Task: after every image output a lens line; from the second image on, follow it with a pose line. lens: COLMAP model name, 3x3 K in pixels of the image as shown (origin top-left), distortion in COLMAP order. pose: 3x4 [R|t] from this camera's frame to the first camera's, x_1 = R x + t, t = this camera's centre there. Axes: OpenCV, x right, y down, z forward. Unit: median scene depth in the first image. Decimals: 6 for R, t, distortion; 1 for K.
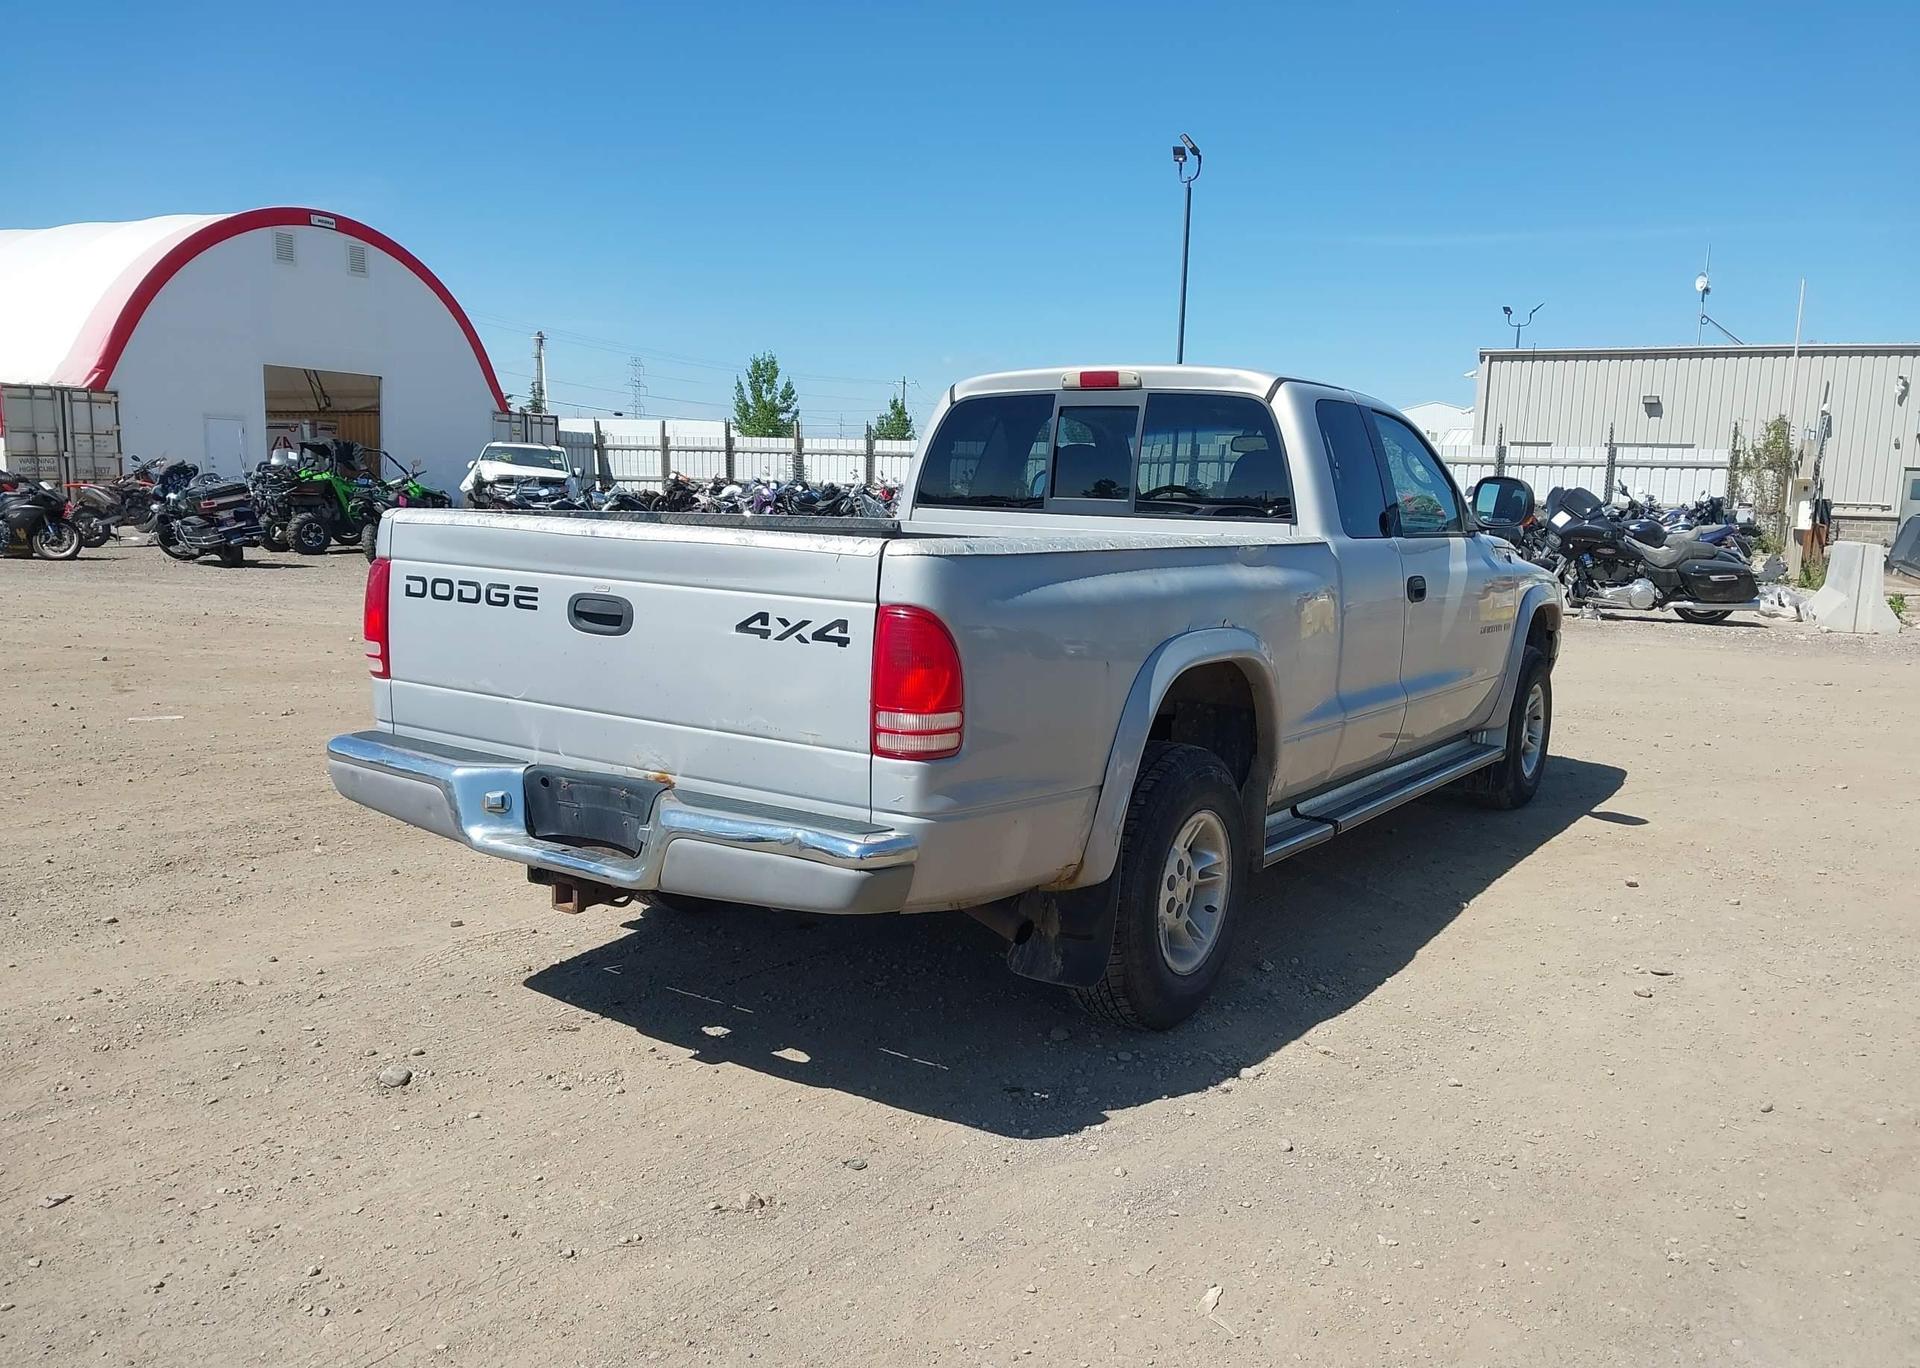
lens RADIAL K [[1518.5, 0, 952.8], [0, 1518.5, 682.8], [0, 0, 1]] dist [0.037489, -0.063488]
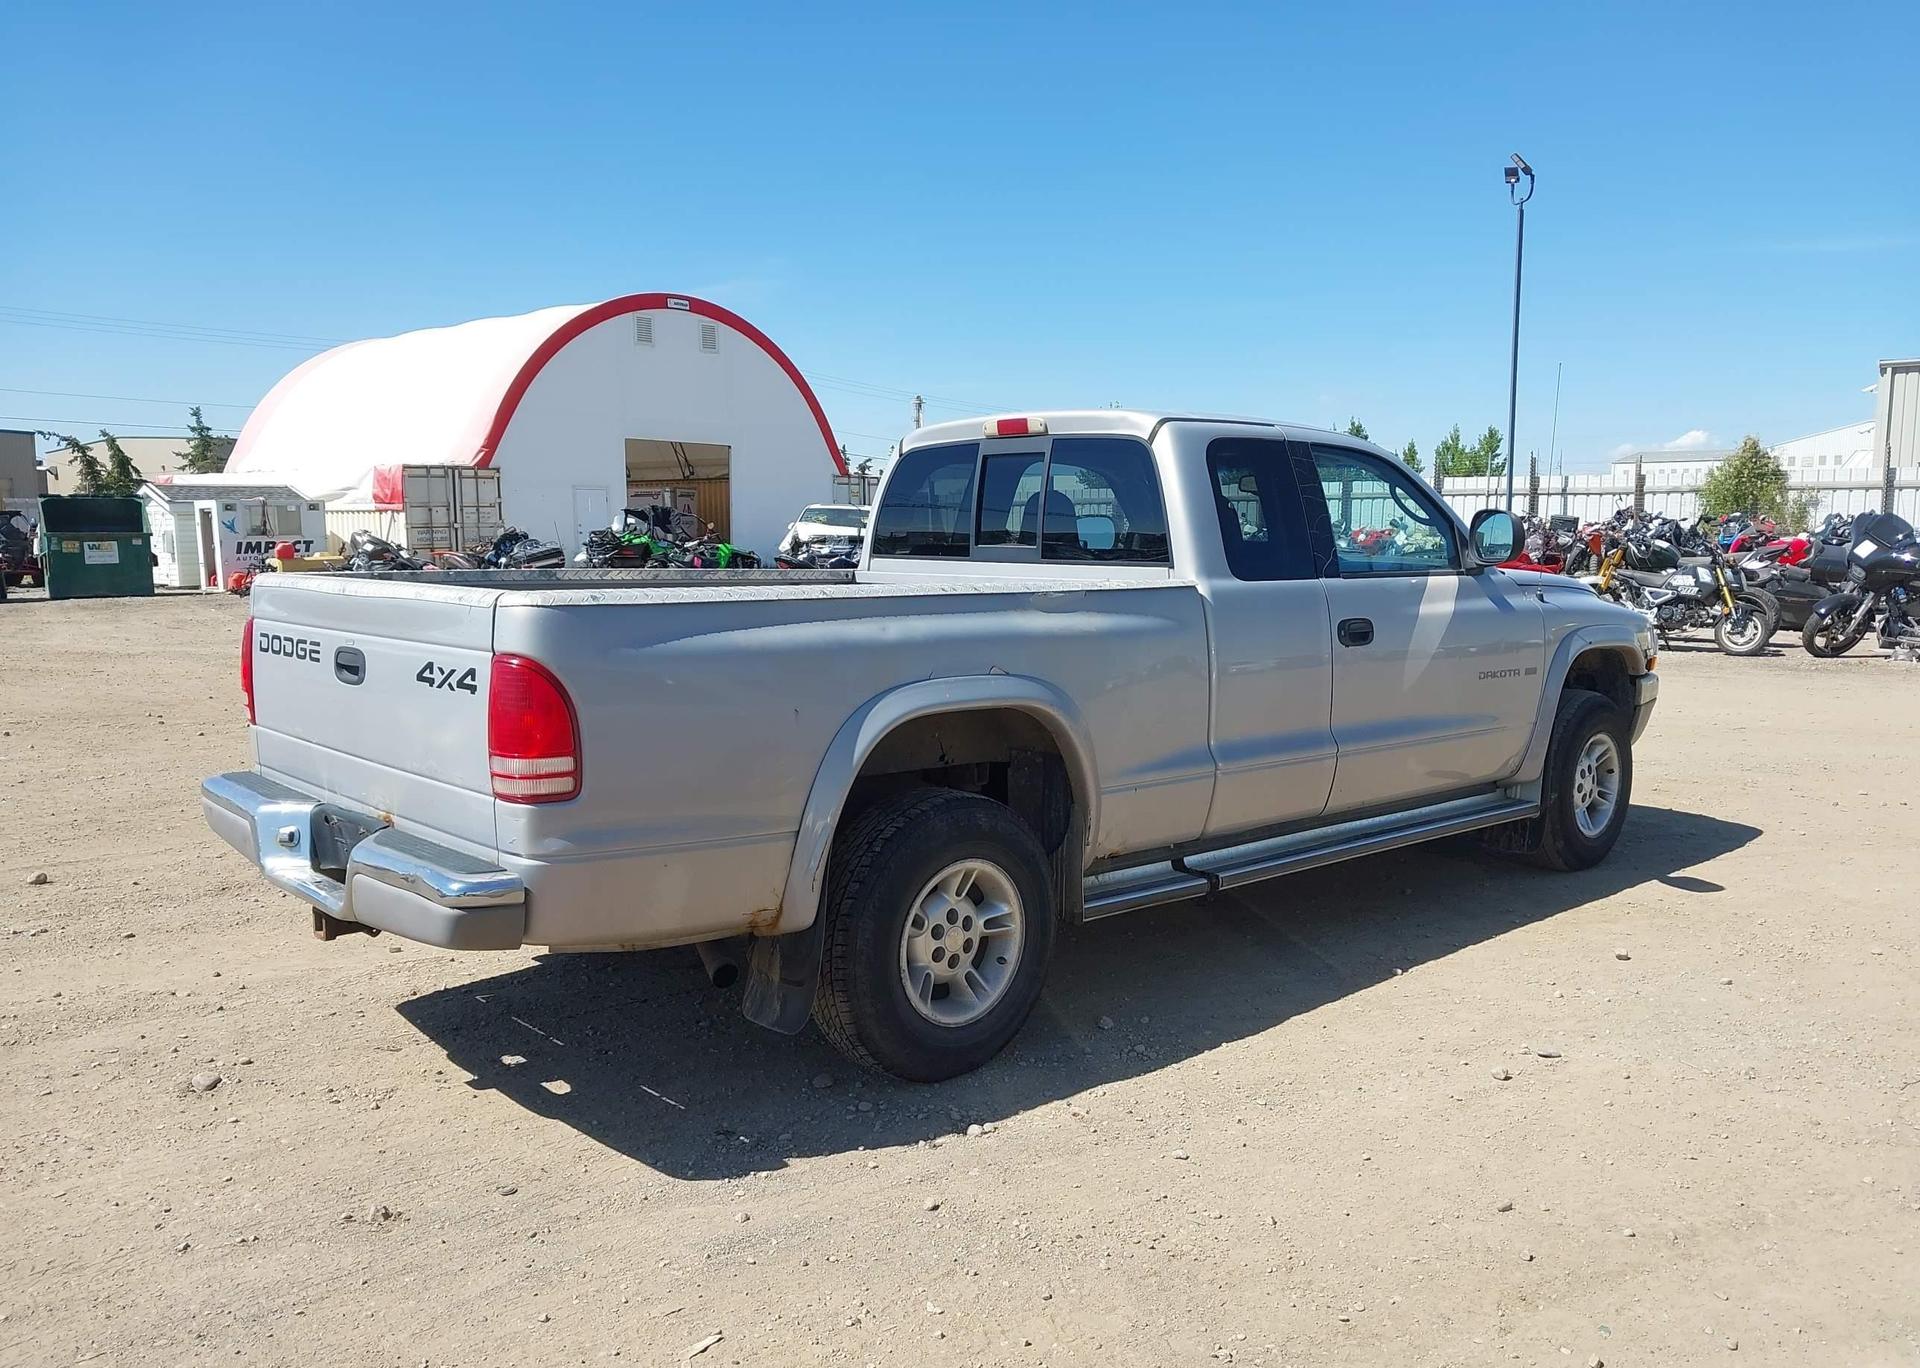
lens RADIAL K [[1518.5, 0, 948.5], [0, 1518.5, 676.0], [0, 0, 1]] dist [0.037489, -0.063488]
pose [[0.969874, -0.005805, -0.243537, 0.348056], [-0.002932, 0.999365, -0.035500, -0.000292], [0.243589, 0.035145, 0.969242, 0.032717]]
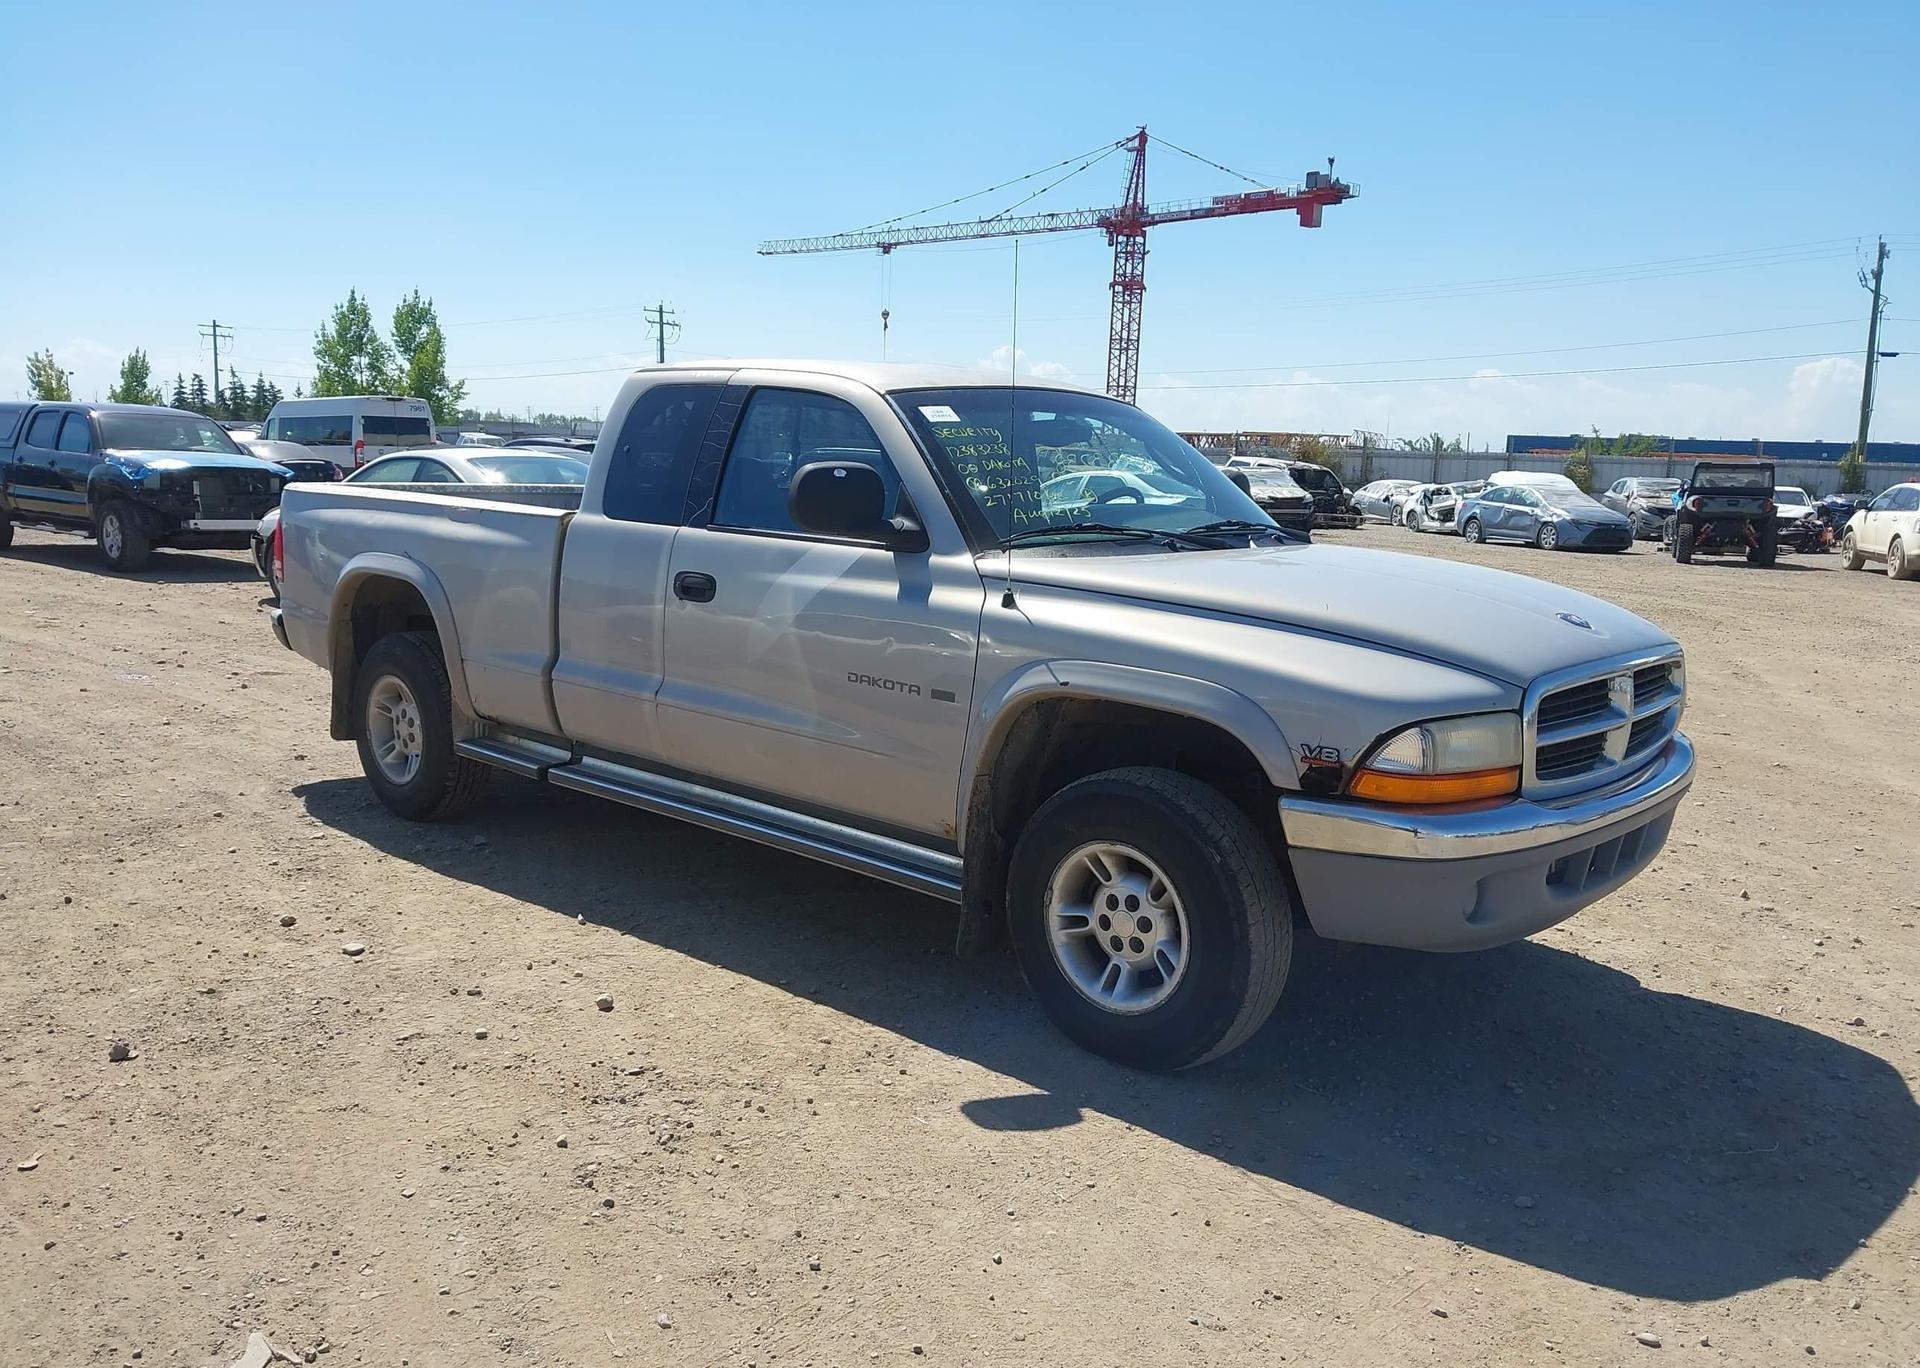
lens RADIAL K [[1518.5, 0, 957.3], [0, 1518.5, 683.2], [0, 0, 1]] dist [0.037489, -0.063488]
pose [[-0.128188, 0.114183, -0.985155, 1.413484], [-0.165220, 0.977010, 0.134737, -0.183842], [0.977891, 0.180039, -0.106376, 1.519497]]
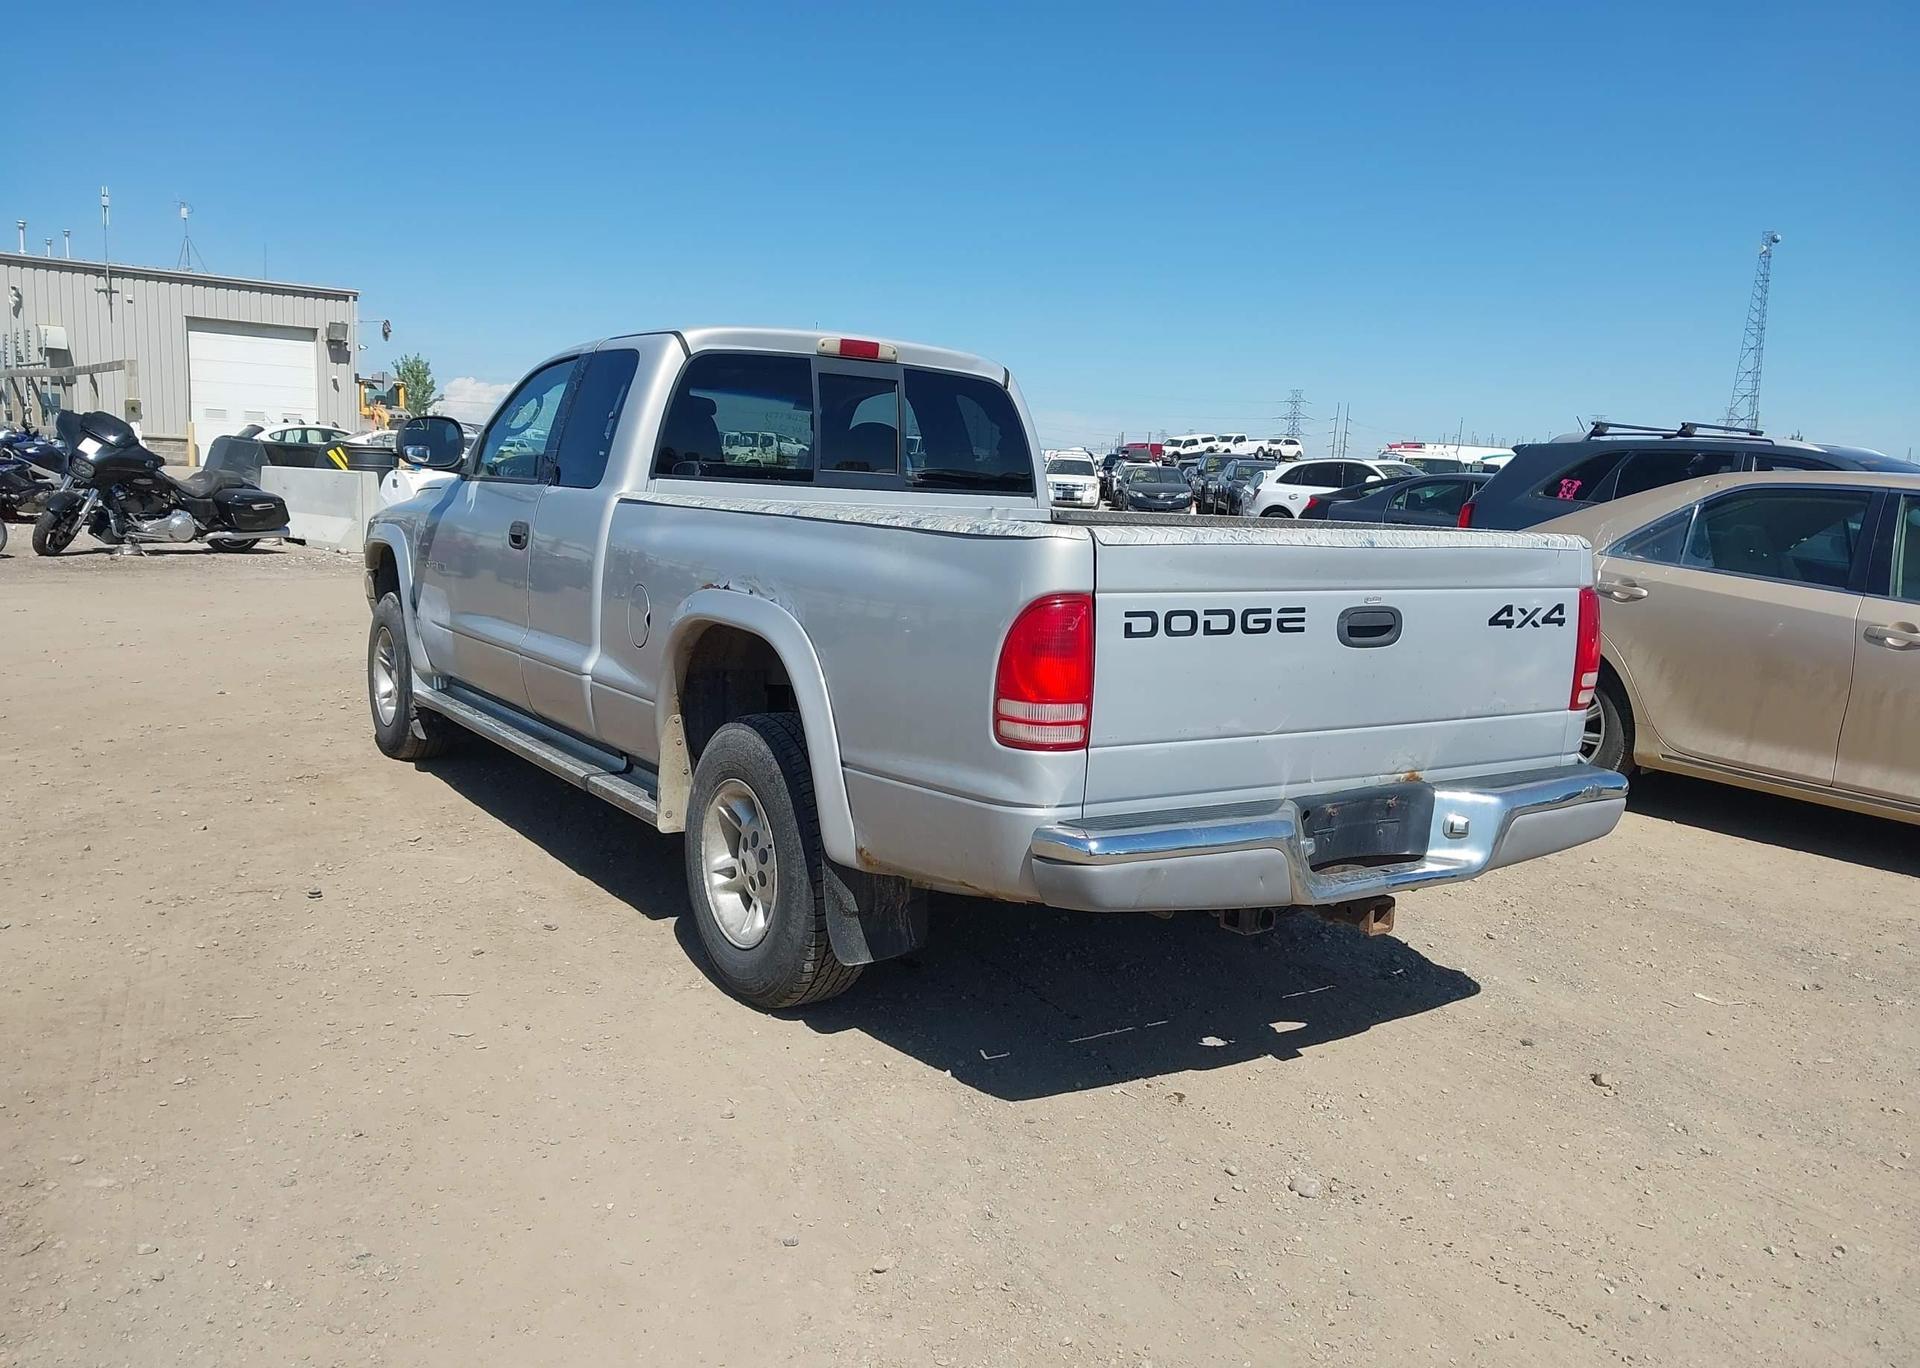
lens RADIAL K [[1518.5, 0, 964.2], [0, 1518.5, 697.7], [0, 0, 1]] dist [0.037489, -0.063488]
pose [[0.367390, -0.151046, 0.917720, -0.947892], [0.086614, 0.987993, 0.127938, -0.113832], [-0.926025, 0.032484, 0.376062, 0.675575]]
